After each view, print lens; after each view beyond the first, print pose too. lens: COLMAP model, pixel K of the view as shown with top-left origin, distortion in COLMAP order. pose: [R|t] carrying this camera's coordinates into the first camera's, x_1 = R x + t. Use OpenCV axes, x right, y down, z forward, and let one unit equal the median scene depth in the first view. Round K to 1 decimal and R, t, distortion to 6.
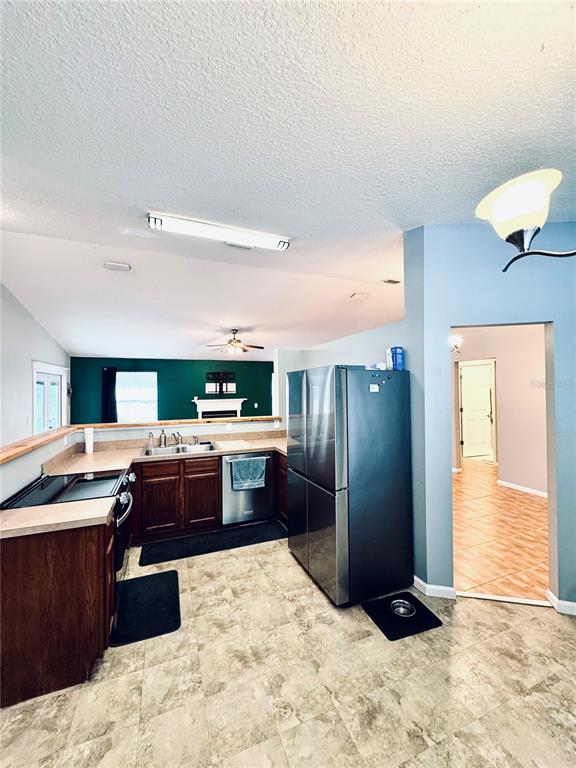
lens RADIAL K [[309.2, 0, 288.0], [0, 309.2, 384.0], [0, 0, 1]] dist [-0.001494, 0.000143]
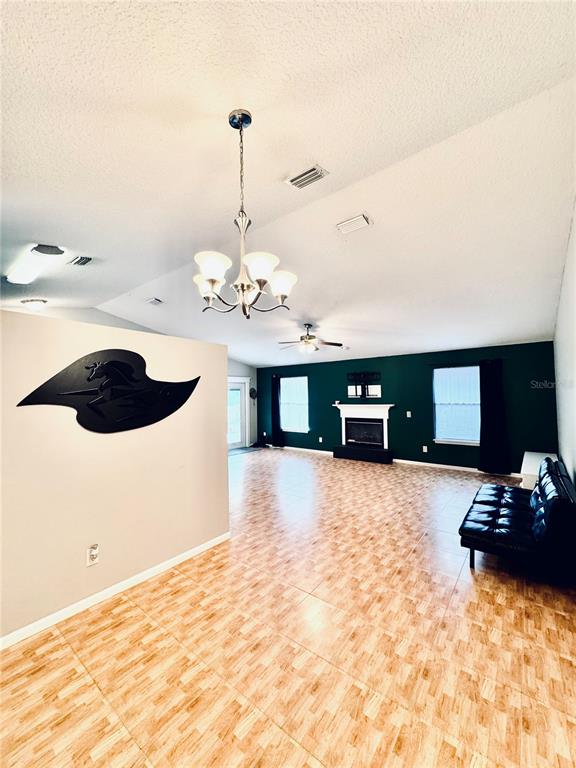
lens RADIAL K [[309.2, 0, 288.0], [0, 309.2, 384.0], [0, 0, 1]] dist [-0.001494, 0.000143]
pose [[0.507552, -0.026912, -0.861201, 1.238264], [0.020384, 0.999607, -0.019224, 0.016598], [0.861380, -0.007798, 0.507901, 1.203317]]
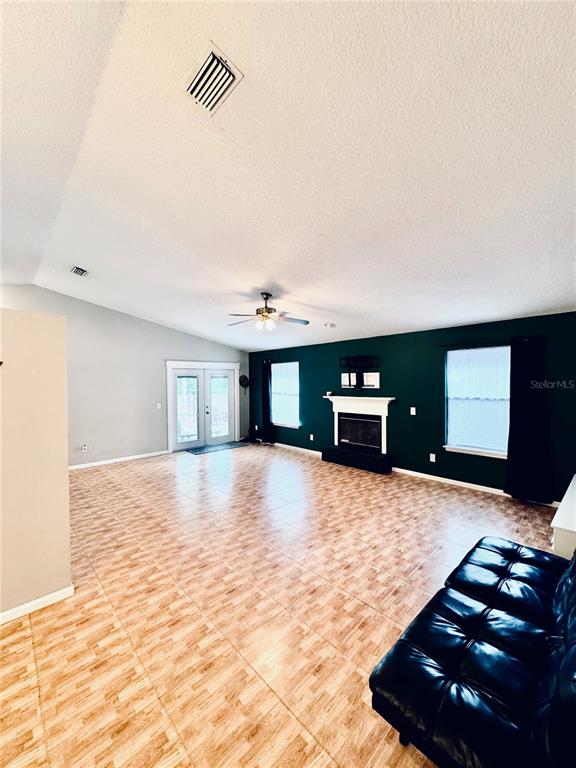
lens RADIAL K [[304.2, 0, 286.3], [0, 304.2, 382.1], [0, 0, 1]] dist [-0.009468, 0.000050]
pose [[0.372857, 0.009434, -0.927841, 1.030121], [0.016145, 0.999731, 0.016653, 0.011859], [0.927748, -0.021189, 0.372604, 1.855620]]
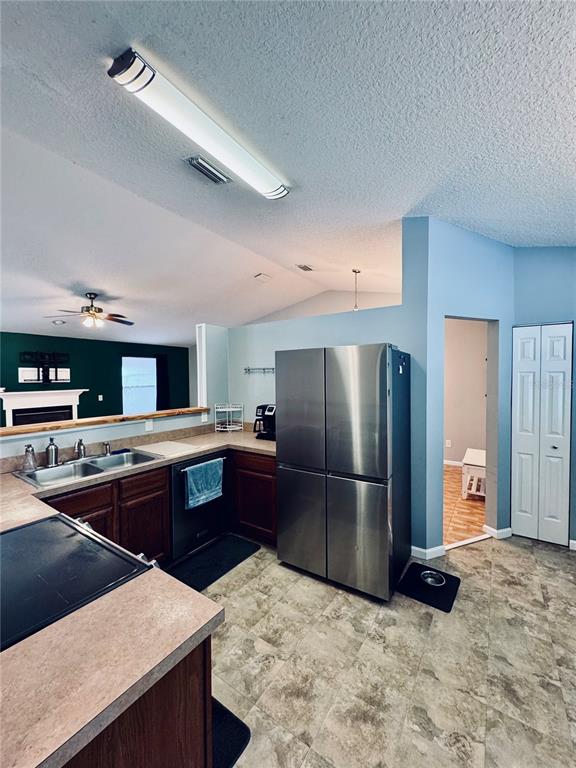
lens RADIAL K [[309.2, 0, 288.0], [0, 309.2, 384.0], [0, 0, 1]] dist [-0.001494, 0.000143]
pose [[0.828094, -0.010698, 0.560488, -0.471036], [-0.007144, 0.999535, 0.029634, 0.027309], [-0.560544, -0.028544, 0.827632, 0.322064]]
